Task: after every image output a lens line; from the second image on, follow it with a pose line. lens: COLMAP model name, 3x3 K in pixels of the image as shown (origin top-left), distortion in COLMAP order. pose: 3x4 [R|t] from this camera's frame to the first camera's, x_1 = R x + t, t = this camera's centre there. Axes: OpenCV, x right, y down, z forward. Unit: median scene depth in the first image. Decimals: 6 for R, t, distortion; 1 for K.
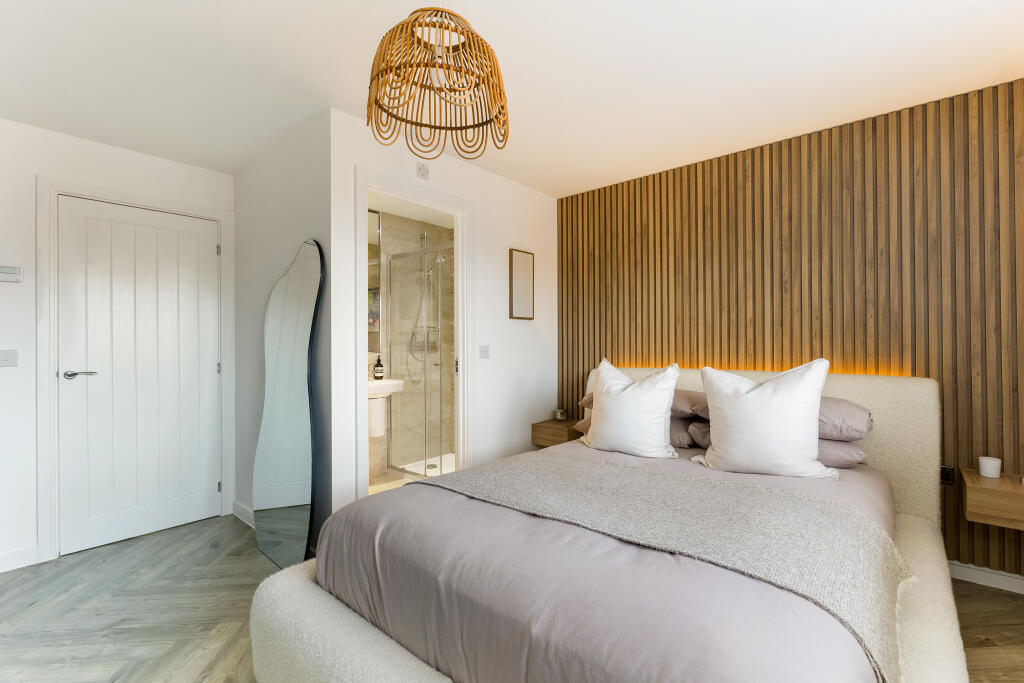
lens RADIAL K [[455.4, 0, 512.0], [0, 455.4, 341.5], [0, 0, 1]] dist [0.000222, 0.000002]
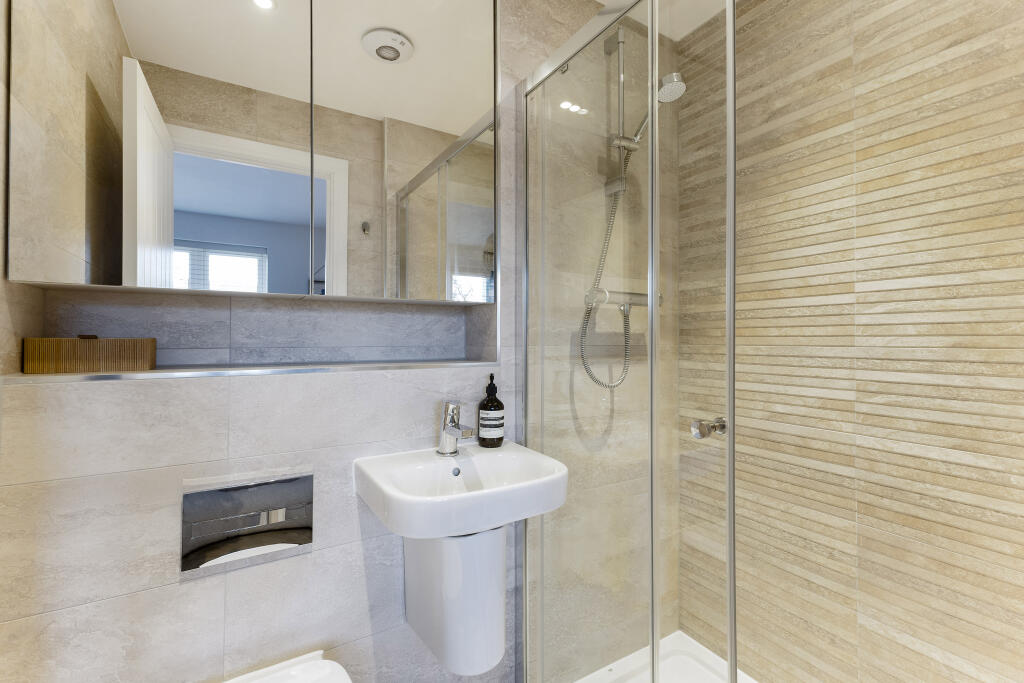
lens RADIAL K [[460.6, 0, 513.7], [0, 460.6, 330.7], [0, 0, 1]] dist [0.010715, -0.000175]
pose [[0.953527, 0.003492, -0.301286, -0.170479], [-0.006789, 0.999928, -0.009895, 0.002069], [0.301230, 0.011480, 0.953483, 0.662401]]
